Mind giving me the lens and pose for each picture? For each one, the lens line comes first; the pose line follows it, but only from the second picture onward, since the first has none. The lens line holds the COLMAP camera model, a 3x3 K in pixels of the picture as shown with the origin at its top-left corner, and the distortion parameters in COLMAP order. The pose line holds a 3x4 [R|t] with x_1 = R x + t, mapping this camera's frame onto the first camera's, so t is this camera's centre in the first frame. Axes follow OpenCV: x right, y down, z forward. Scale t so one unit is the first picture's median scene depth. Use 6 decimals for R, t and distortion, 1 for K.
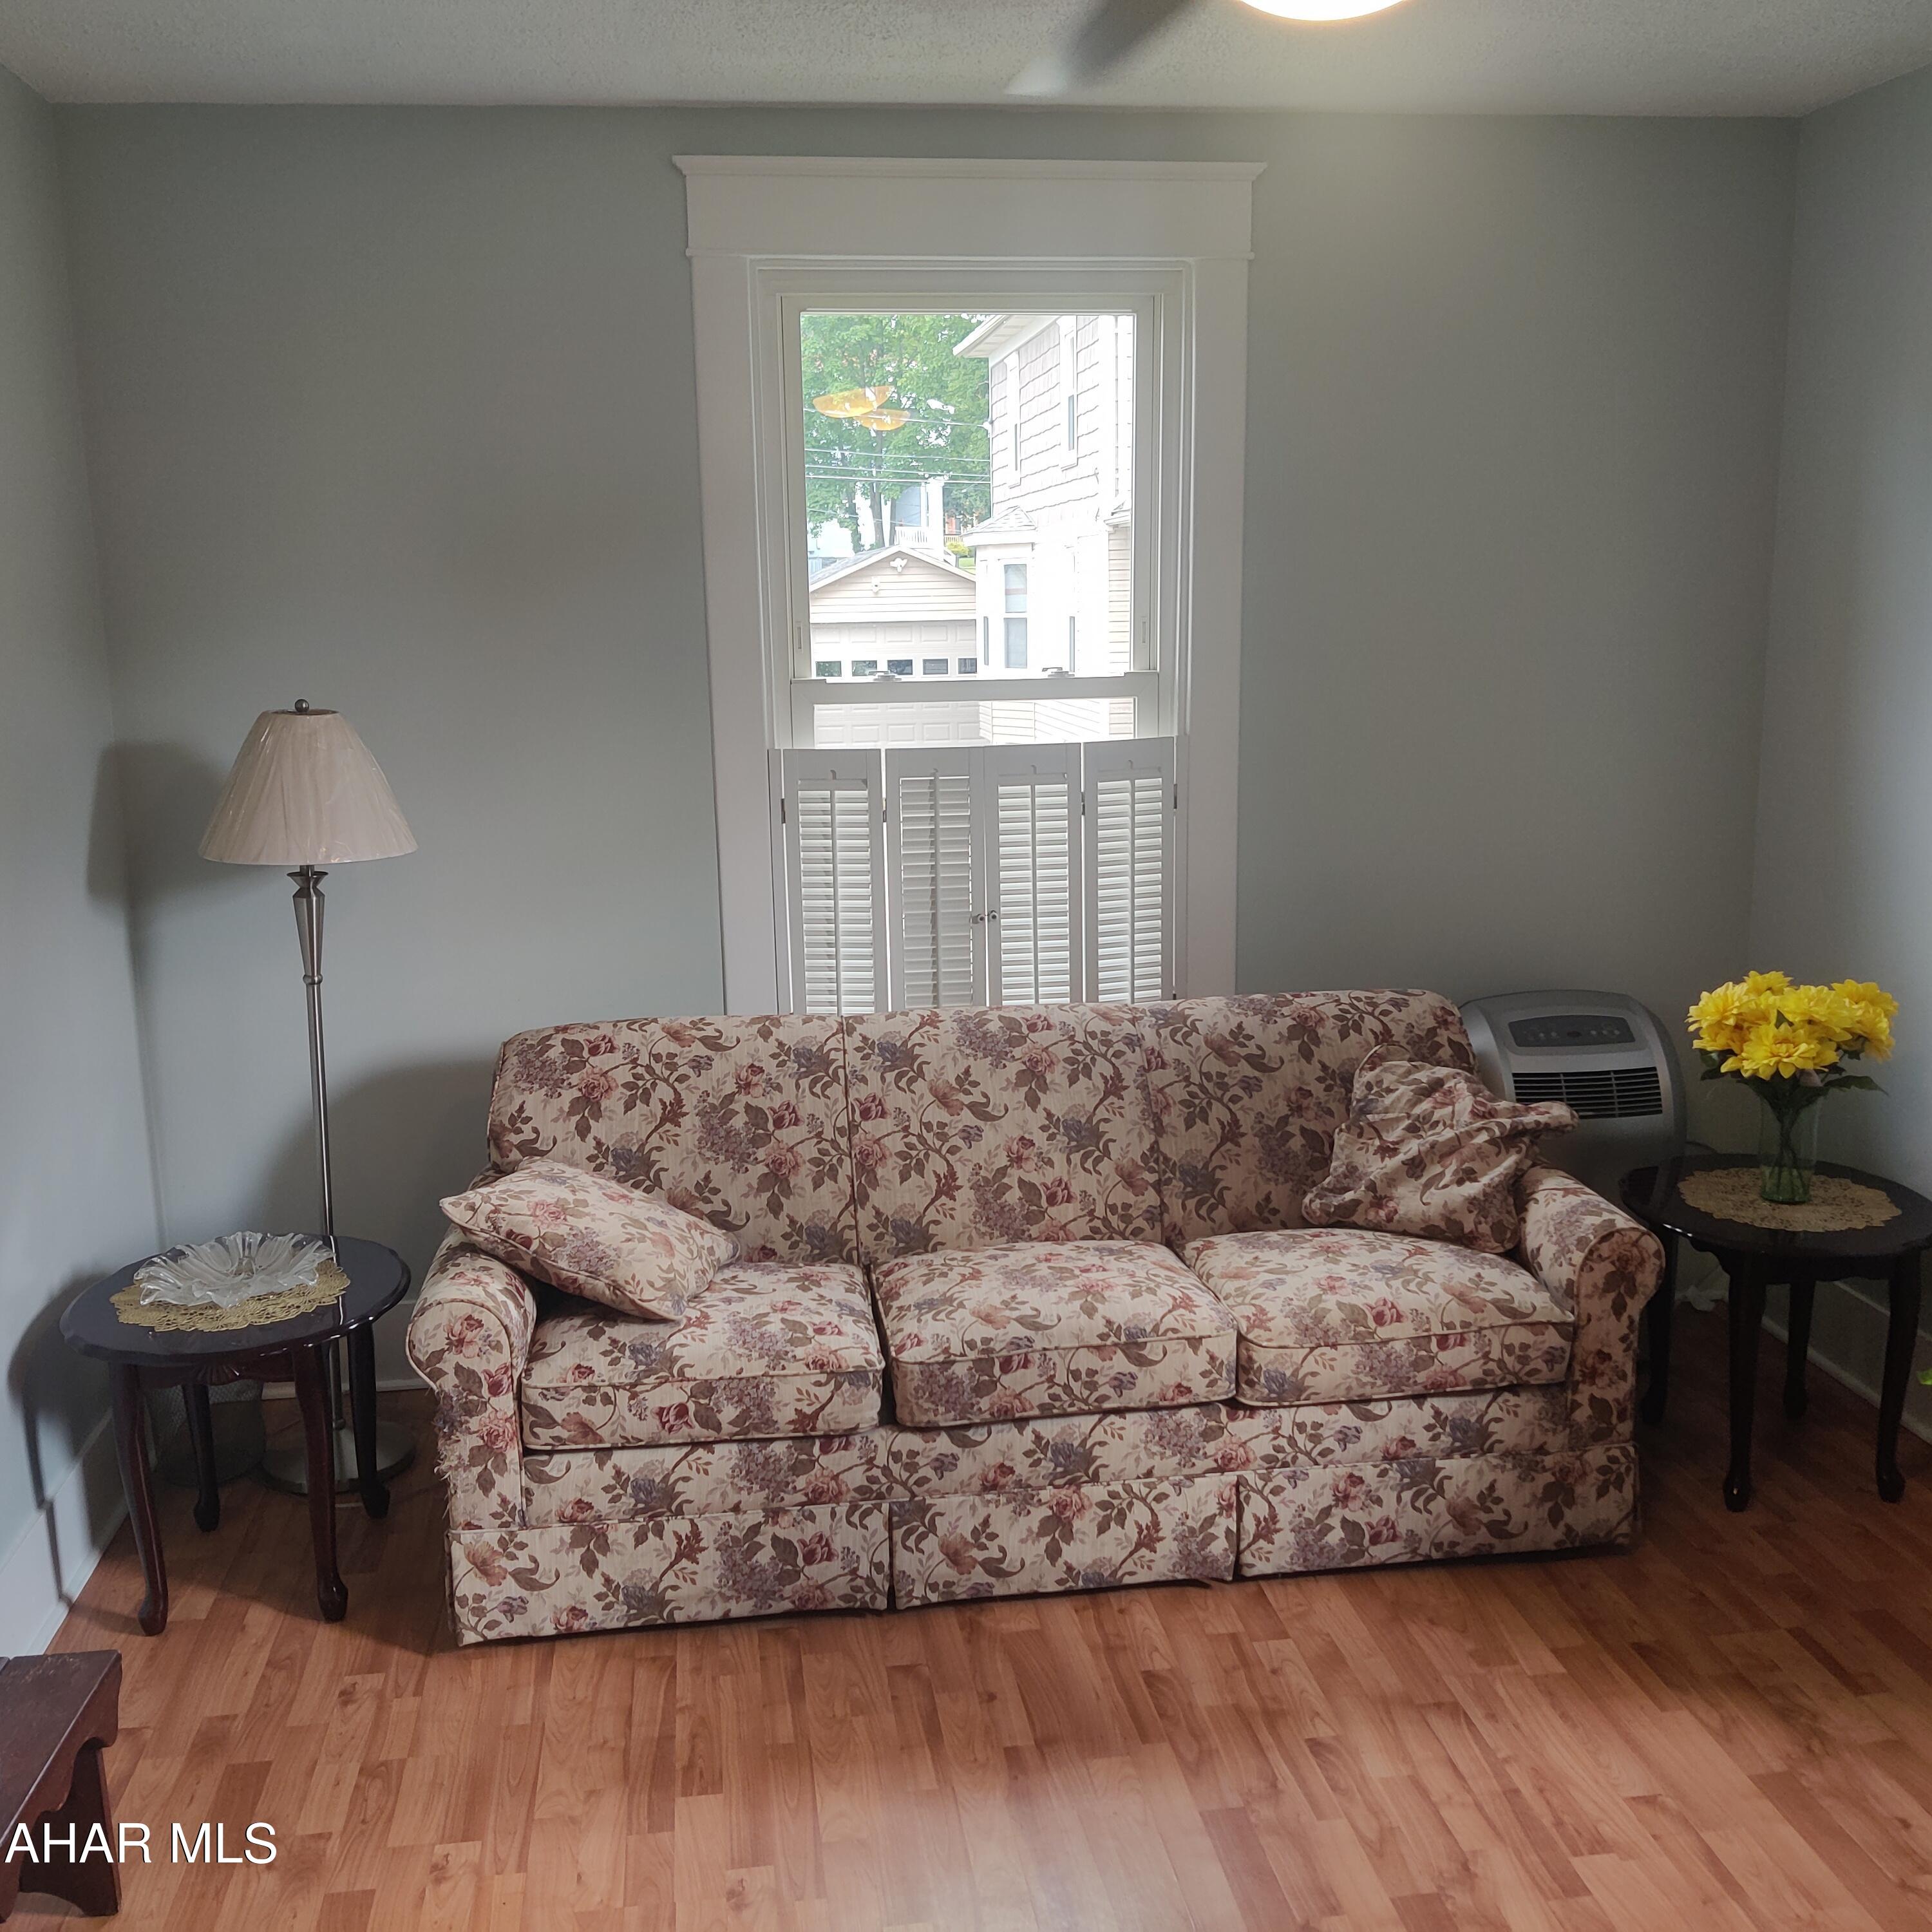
lens RADIAL K [[1953.7, 0, 966.0], [0, 1953.7, 966.0], [0, 0, 1]] dist [0.069986, -0.154205]
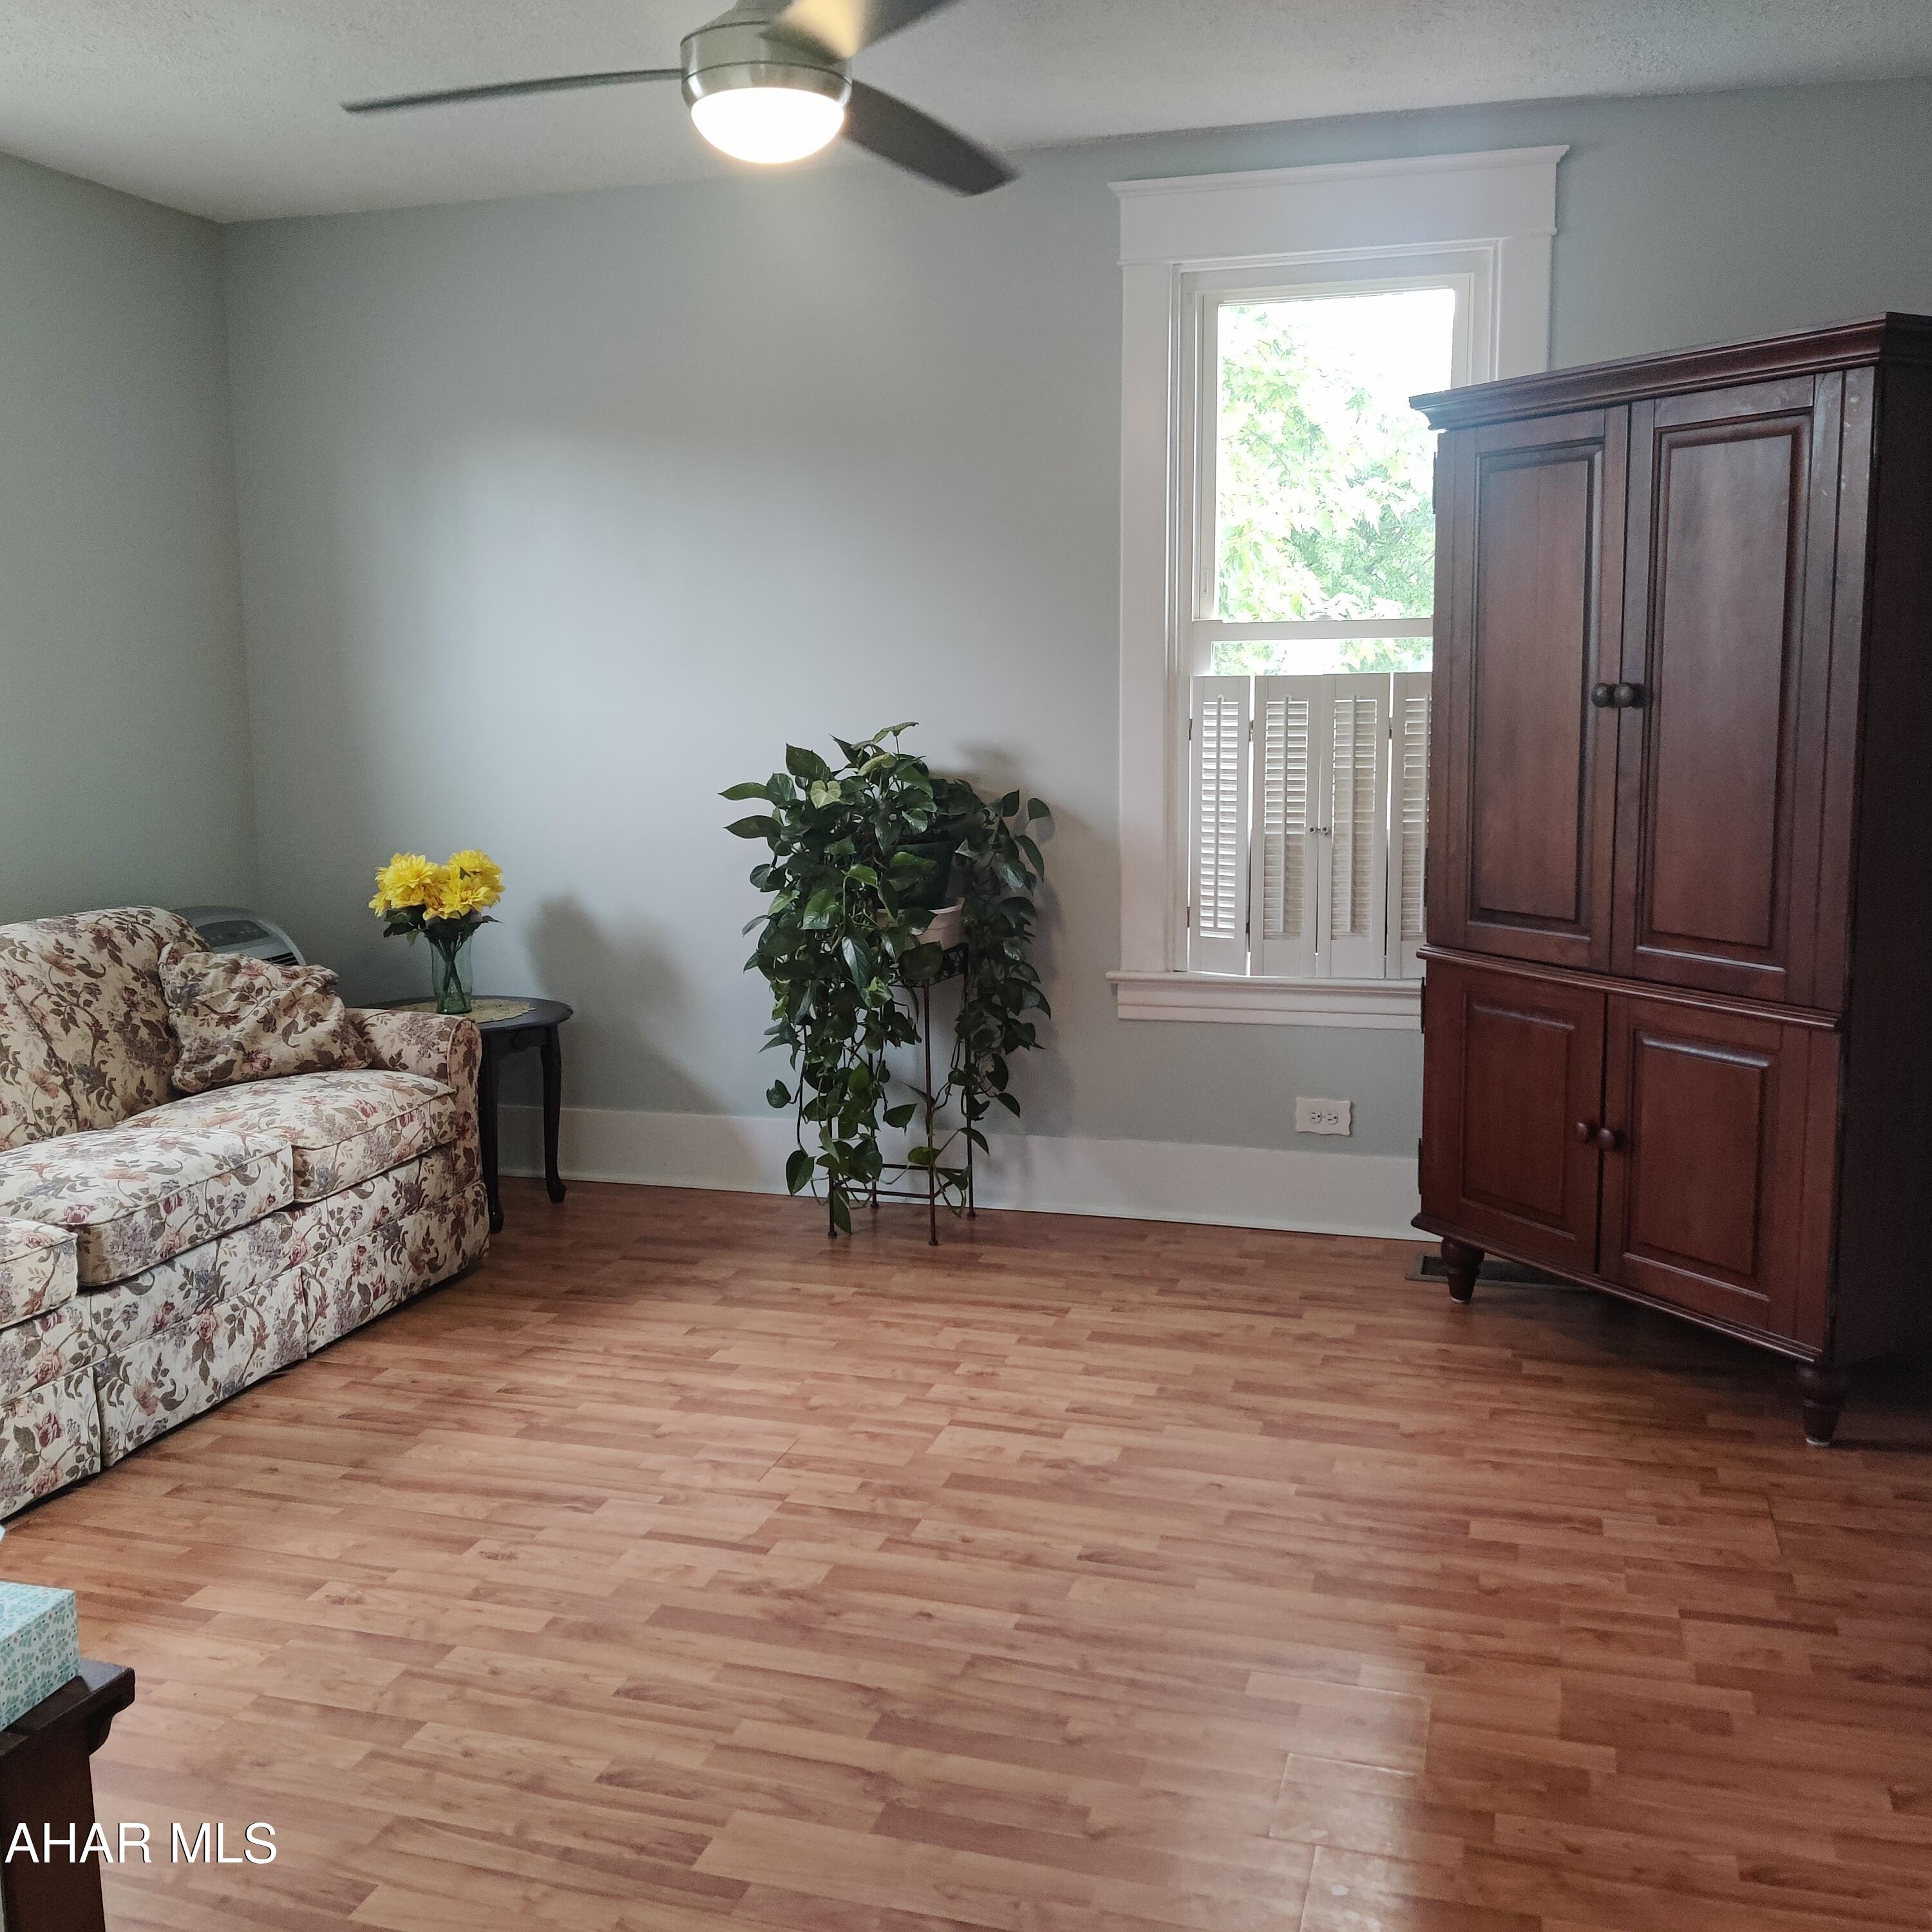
lens RADIAL K [[1953.7, 0, 966.0], [0, 1953.7, 966.0], [0, 0, 1]] dist [0.069986, -0.154205]
pose [[0.420199, -0.122475, 0.899129, -0.742815], [0.178731, 0.982611, 0.050318, 0.092759], [-0.889656, 0.139558, 0.434782, 0.099296]]
